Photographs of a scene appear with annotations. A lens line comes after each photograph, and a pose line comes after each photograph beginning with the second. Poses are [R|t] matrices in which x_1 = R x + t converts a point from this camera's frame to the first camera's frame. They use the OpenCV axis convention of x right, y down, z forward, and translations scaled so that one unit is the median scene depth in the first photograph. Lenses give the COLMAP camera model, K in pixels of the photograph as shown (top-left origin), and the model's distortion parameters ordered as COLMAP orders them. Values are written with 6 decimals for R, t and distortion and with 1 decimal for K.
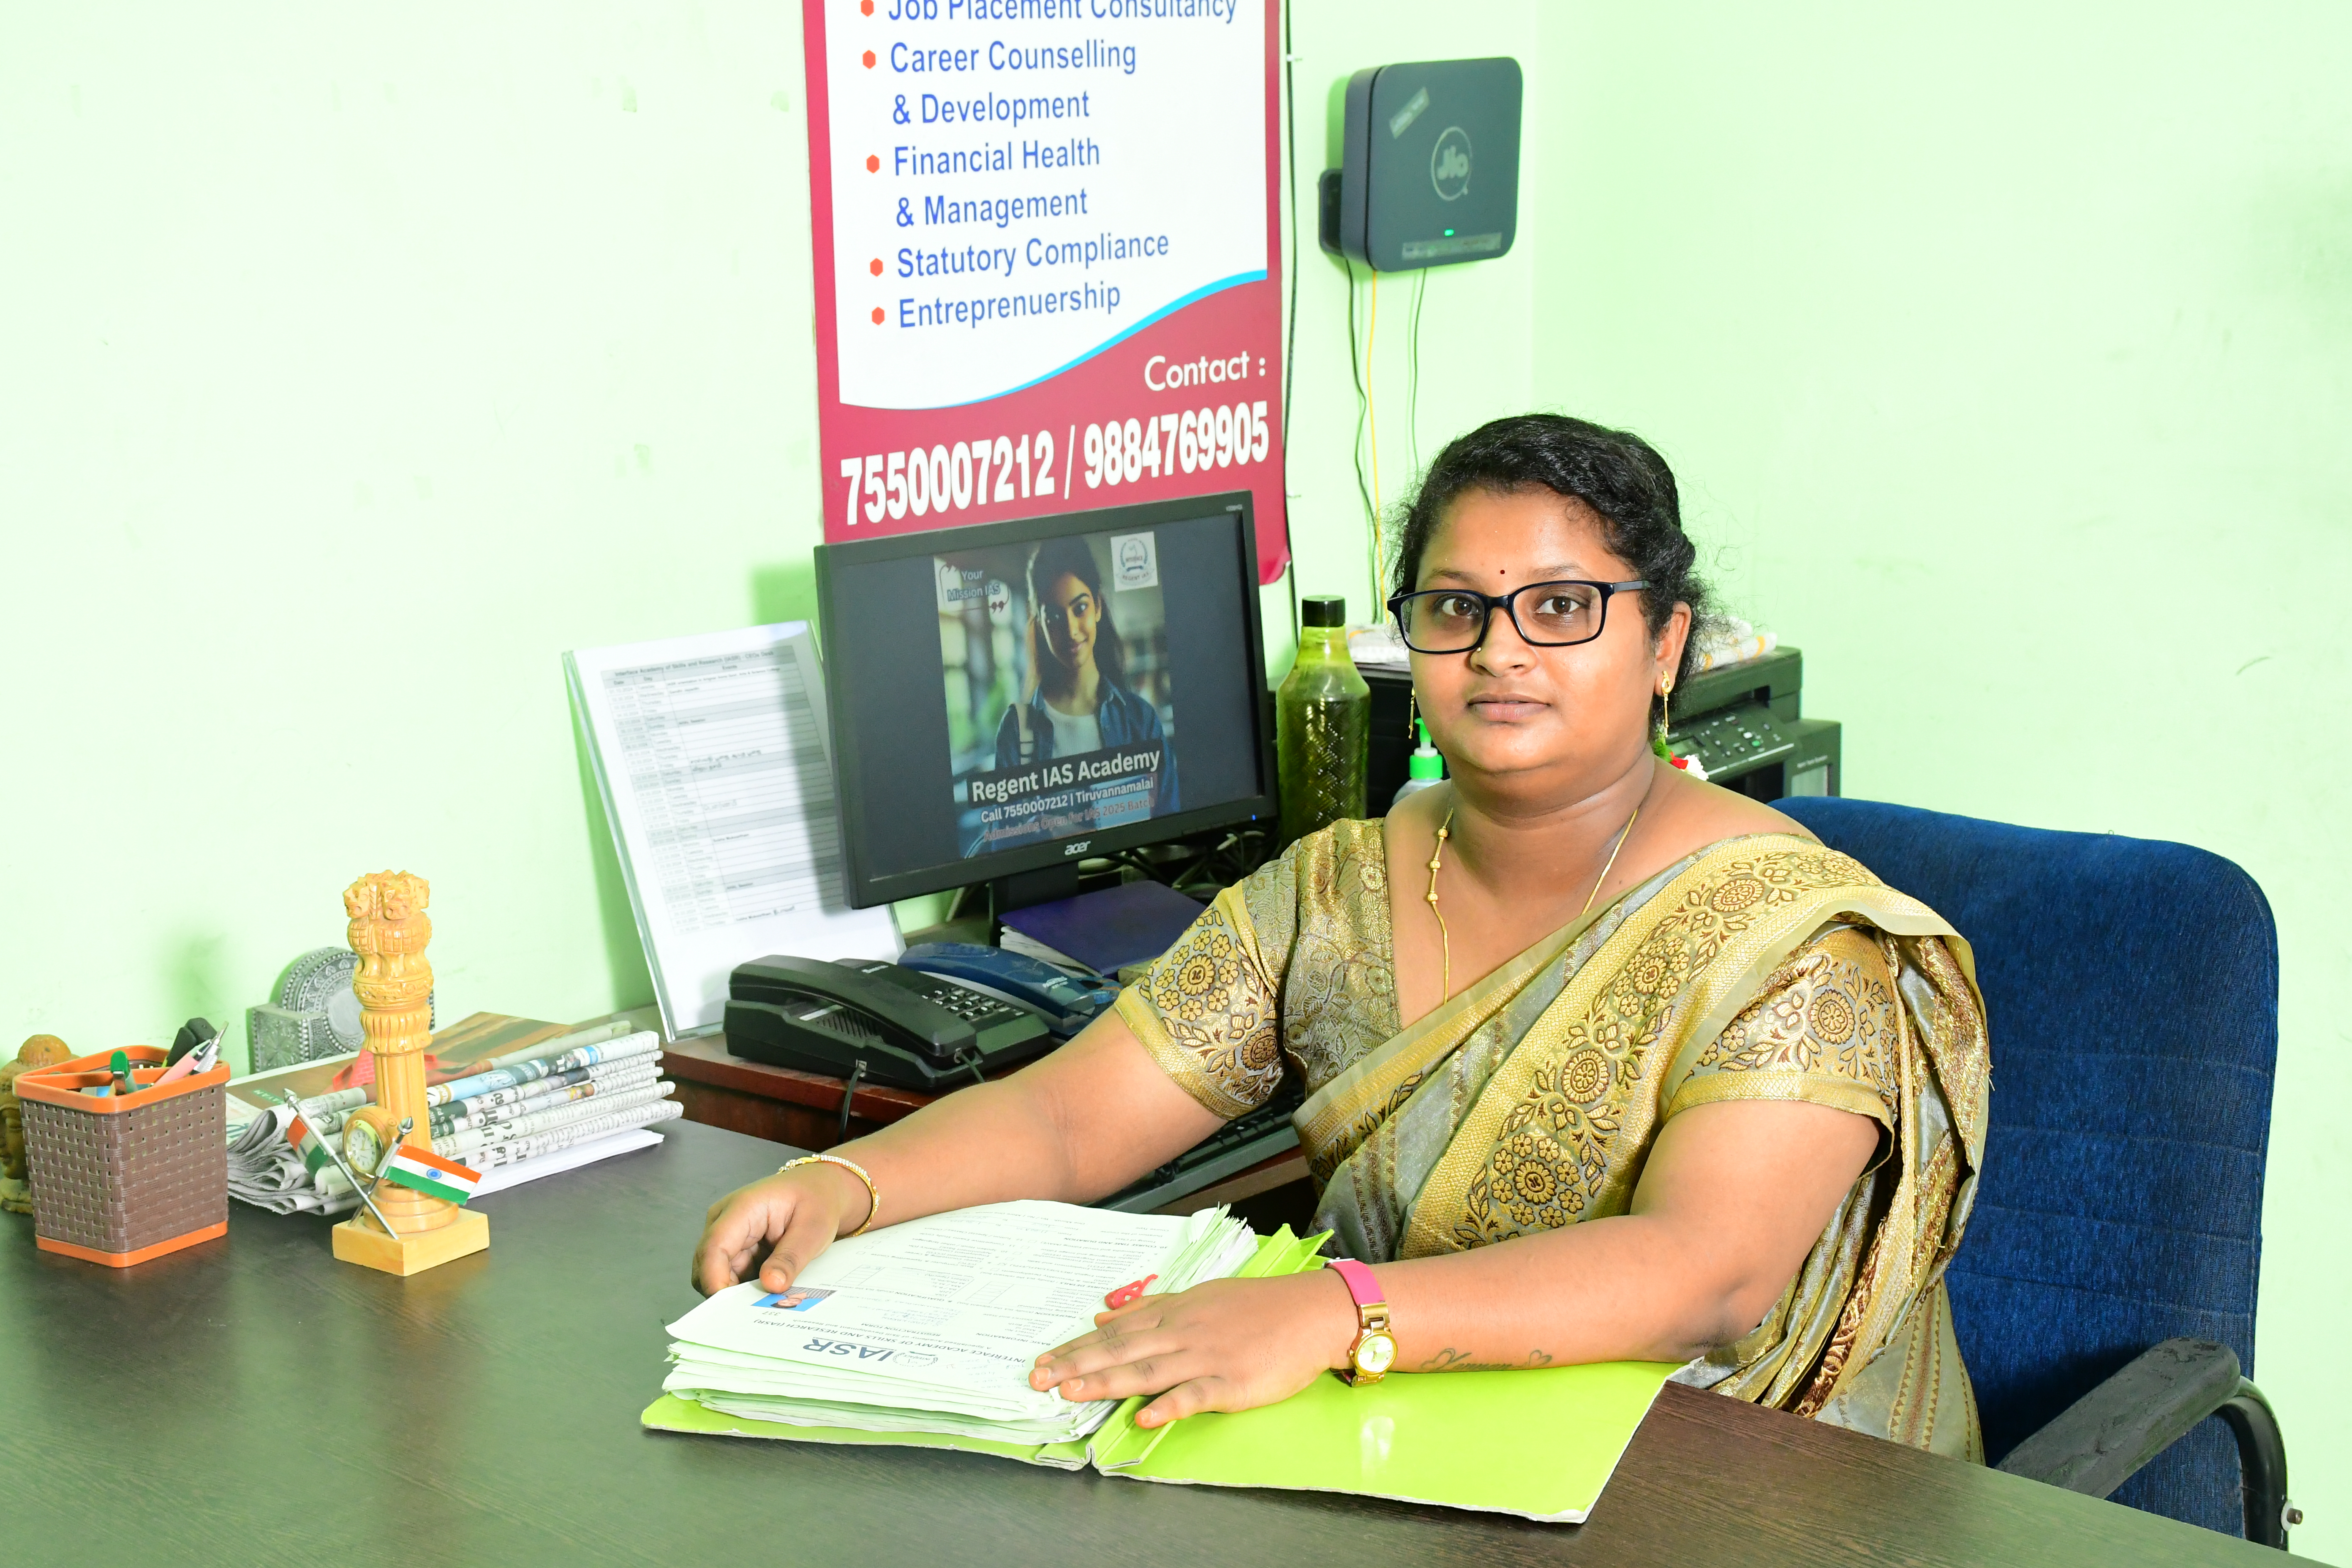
lens RADIAL K [[3467.7, 0, 1176.0], [0, 3467.7, 784.0], [0, 0, 1]] dist [0.142579, 0.094597]
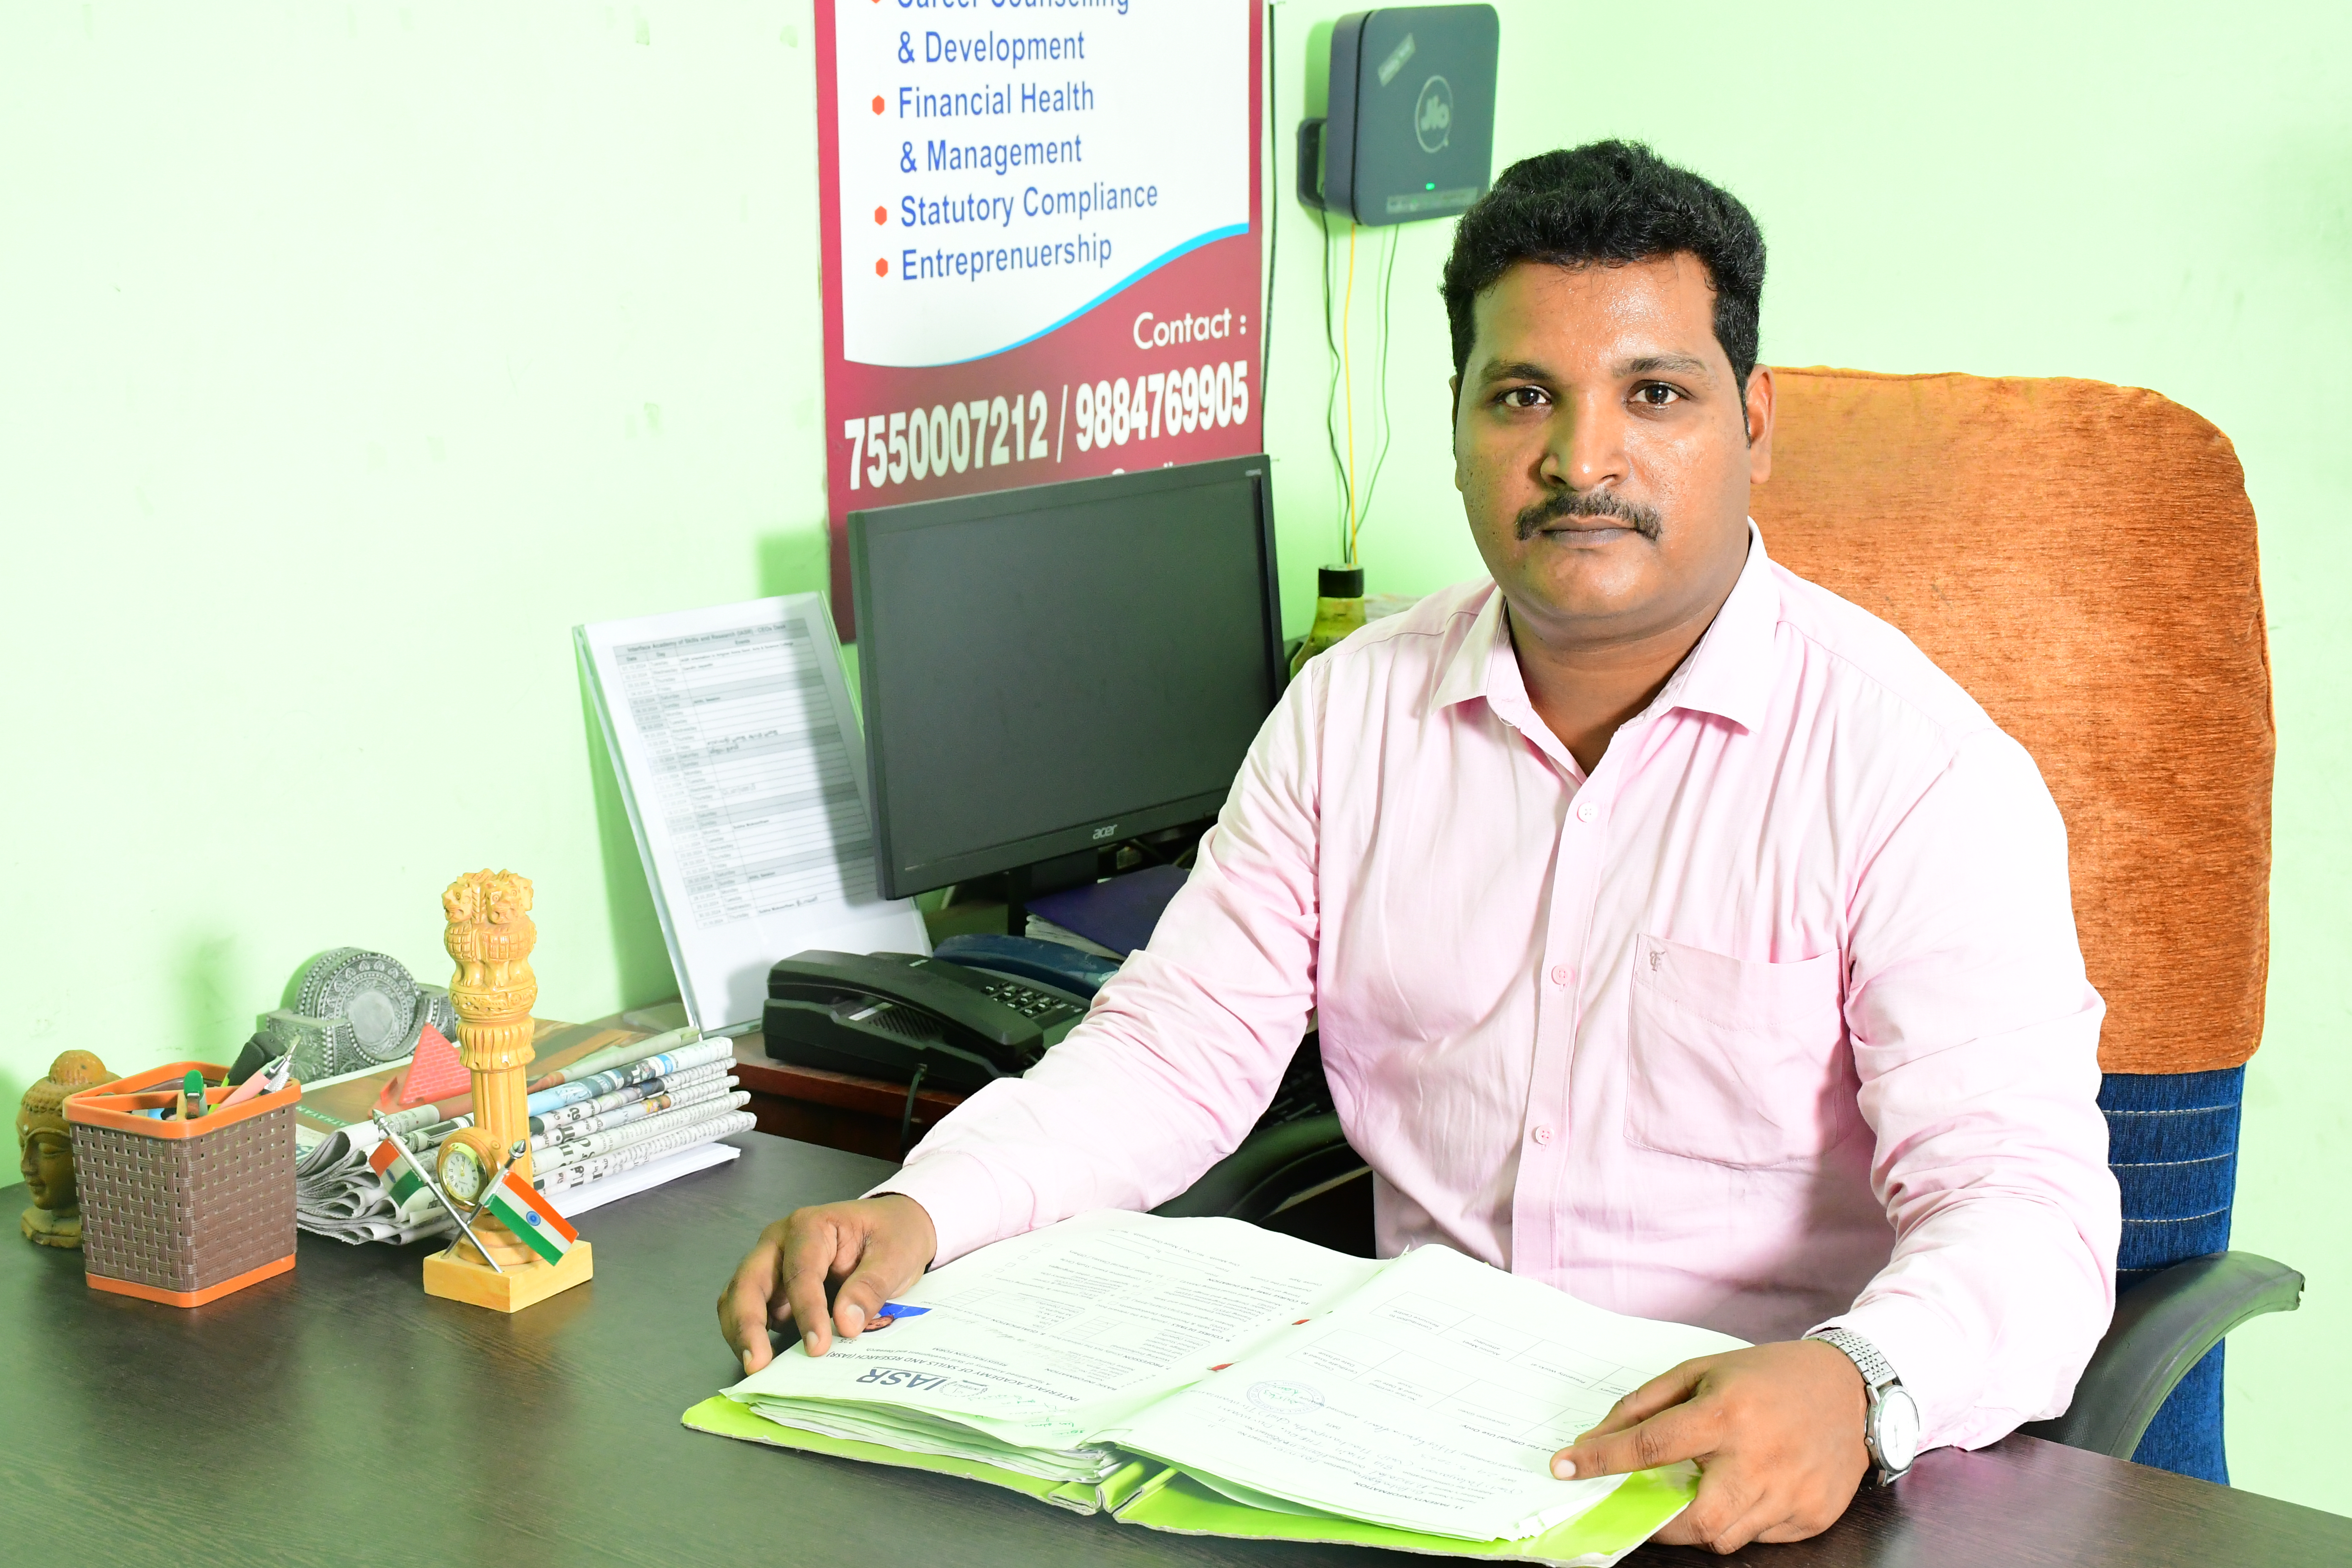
lens RADIAL K [[3467.7, 0, 1176.0], [0, 3467.7, 784.0], [0, 0, 1]] dist [0.142579, 0.094597]
pose [[0.996571, -0.005019, 0.082594, -0.090360], [0.004133, 0.999932, 0.010895, -0.005054], [-0.082643, -0.010516, 0.996524, 0.057049]]
